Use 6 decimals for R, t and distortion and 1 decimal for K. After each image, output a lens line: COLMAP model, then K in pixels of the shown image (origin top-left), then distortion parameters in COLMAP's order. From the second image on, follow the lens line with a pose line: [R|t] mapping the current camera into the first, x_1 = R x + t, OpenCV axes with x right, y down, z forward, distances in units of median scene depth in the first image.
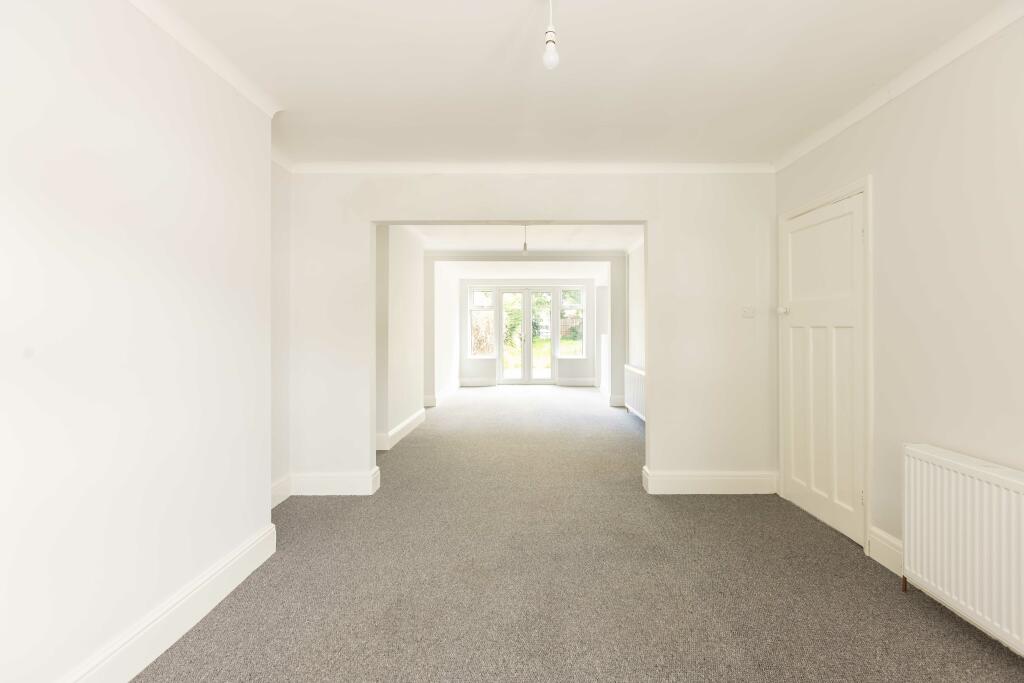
lens RADIAL K [[462.9, 0, 515.7], [0, 462.9, 337.7], [0, 0, 1]] dist [0.000824, -0.001187]
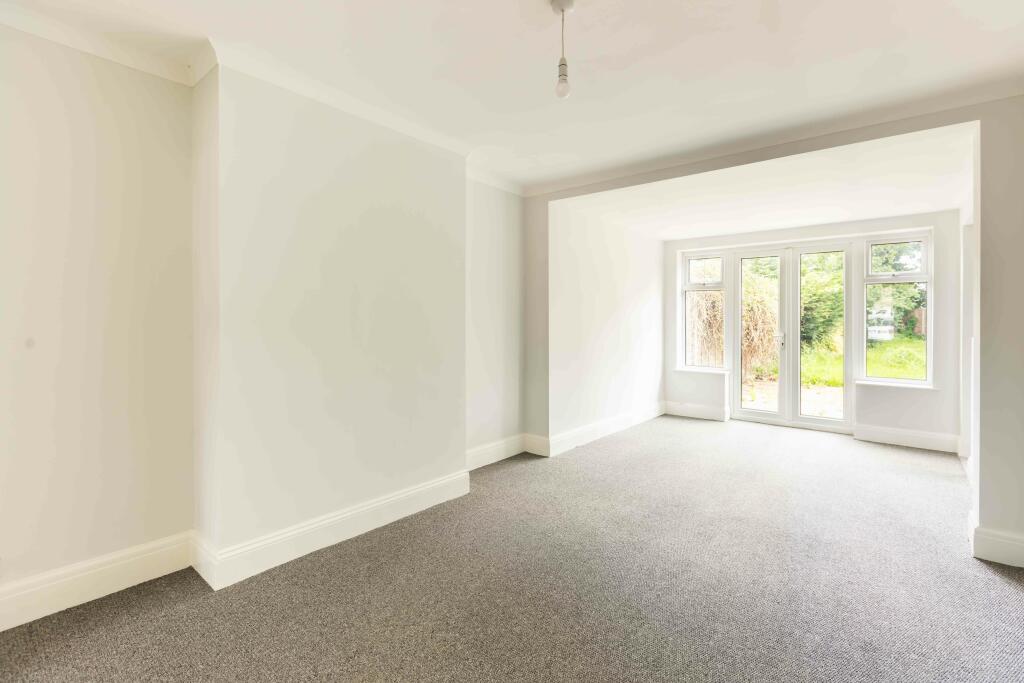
lens RADIAL K [[462.9, 0, 515.3], [0, 462.9, 321.6], [0, 0, 1]] dist [0.000824, -0.001187]
pose [[0.788635, 0.005078, -0.614841, 0.104489], [-0.017581, 0.999743, -0.014294, -0.006665], [0.614610, 0.022082, 0.788522, 0.384255]]
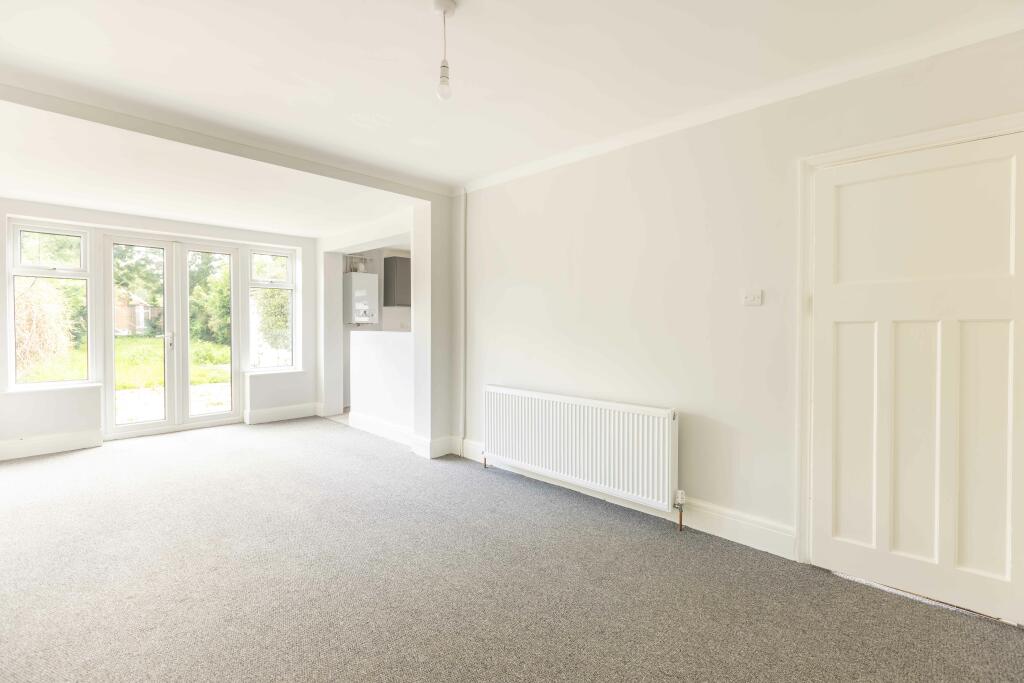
lens RADIAL K [[462.9, 0, 504.8], [0, 462.9, 330.6], [0, 0, 1]] dist [0.000824, -0.001187]
pose [[0.679607, -0.011113, 0.733492, -0.104178], [0.012117, 0.999919, 0.003922, -0.006448], [-0.733476, 0.006222, 0.679687, 0.395113]]
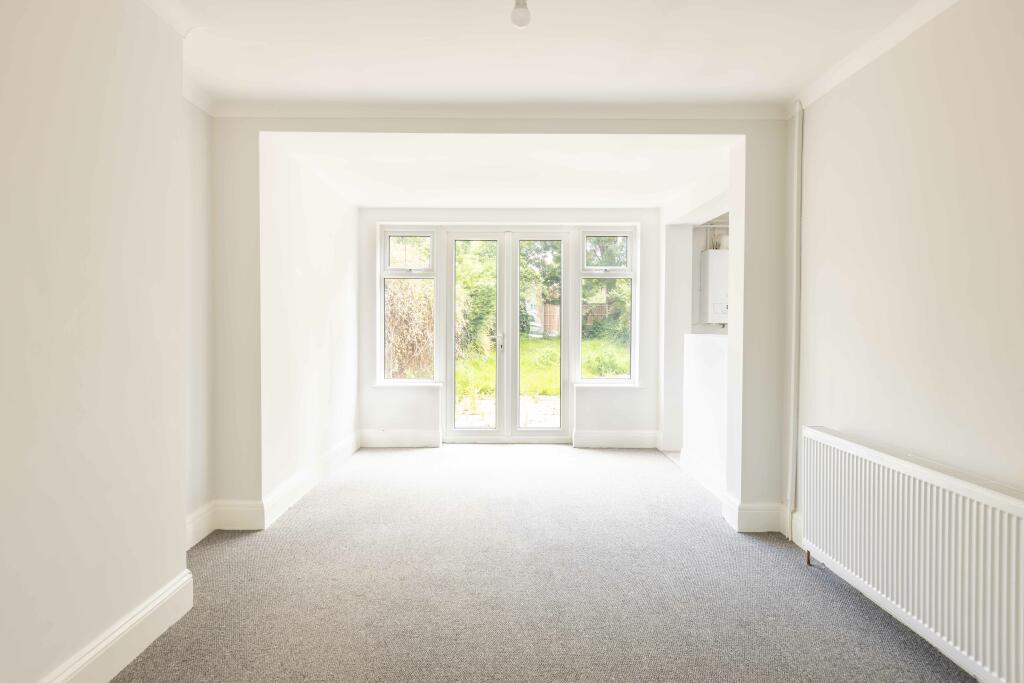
lens RADIAL K [[683.8, 0, 495.8], [0, 683.8, 337.6], [0, 0, 1]] dist [-0.003116, -0.000719]
pose [[0.999838, 0.003032, 0.017736, 0.000835], [-0.003119, 0.999983, 0.004880, -0.005464], [-0.017721, -0.004934, 0.999831, 0.333892]]
